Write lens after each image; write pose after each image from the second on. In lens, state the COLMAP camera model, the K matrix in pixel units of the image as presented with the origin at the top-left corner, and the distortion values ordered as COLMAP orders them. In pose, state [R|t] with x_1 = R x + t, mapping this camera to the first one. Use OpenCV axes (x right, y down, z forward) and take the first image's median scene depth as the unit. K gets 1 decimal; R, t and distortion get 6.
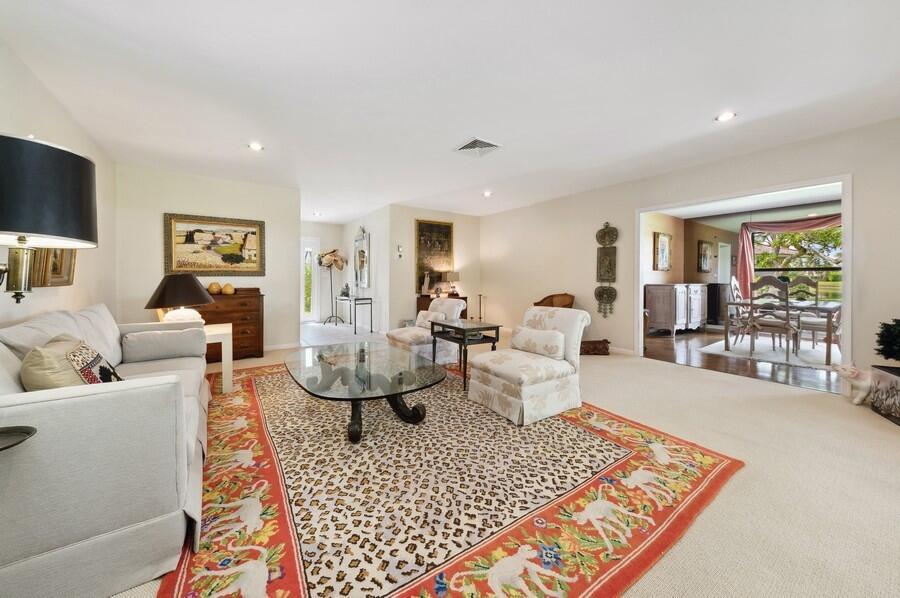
lens RADIAL K [[320.4, 0, 448.1], [0, 320.4, 291.1], [0, 0, 1]] dist [-0.000221, -0.000008]
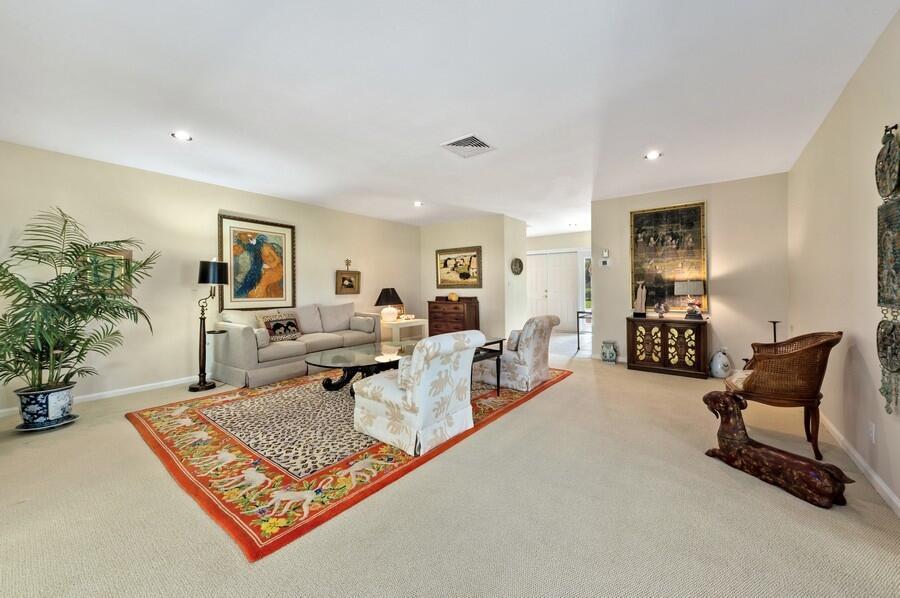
lens RADIAL K [[339.2, 0, 453.2], [0, 339.2, 293.0], [0, 0, 1]] dist [0.003334, -0.000324]
pose [[0.316004, 0.013876, -0.948656, 0.754747], [-0.034066, 0.999414, 0.003271, -0.029796], [0.948146, 0.031283, 0.316292, 0.496966]]
